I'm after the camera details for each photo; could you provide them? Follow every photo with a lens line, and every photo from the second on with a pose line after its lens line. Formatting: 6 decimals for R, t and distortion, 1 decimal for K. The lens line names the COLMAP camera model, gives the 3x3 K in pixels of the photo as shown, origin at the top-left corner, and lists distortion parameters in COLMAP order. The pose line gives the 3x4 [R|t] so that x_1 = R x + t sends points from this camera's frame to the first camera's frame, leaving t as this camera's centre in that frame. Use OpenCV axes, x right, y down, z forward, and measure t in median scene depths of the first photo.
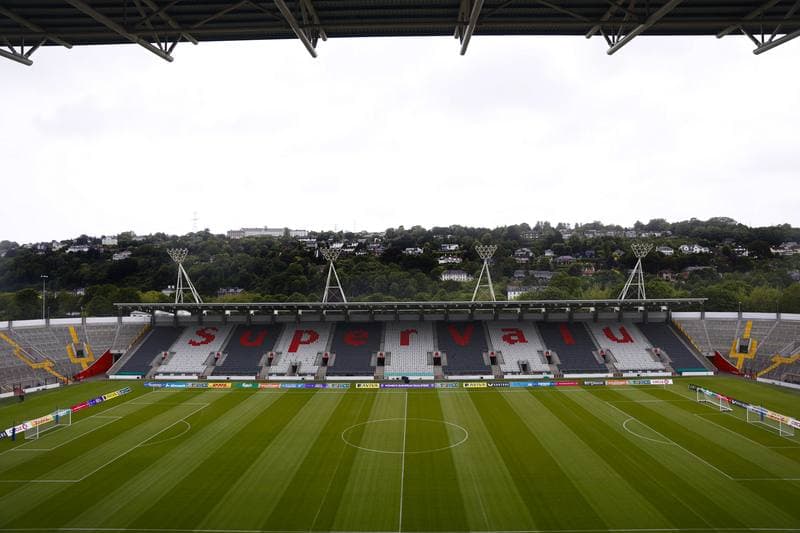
lens RADIAL K [[541.9, 0, 402.6], [0, 541.9, 260.7], [0, 0, 1]] dist [-0.088797, 0.072950]
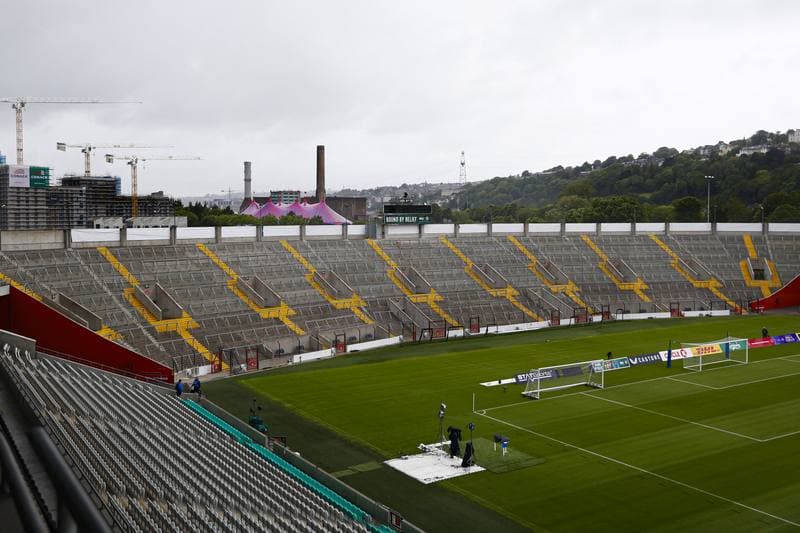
lens RADIAL K [[766.5, 0, 363.8], [0, 766.5, 265.2], [0, 0, 1]] dist [0.000946, 0.008767]
pose [[0.526437, 0.062959, -0.847880, -0.054528], [0.038047, 0.994511, 0.097470, 0.049609], [0.849362, -0.083571, 0.521152, 0.076829]]
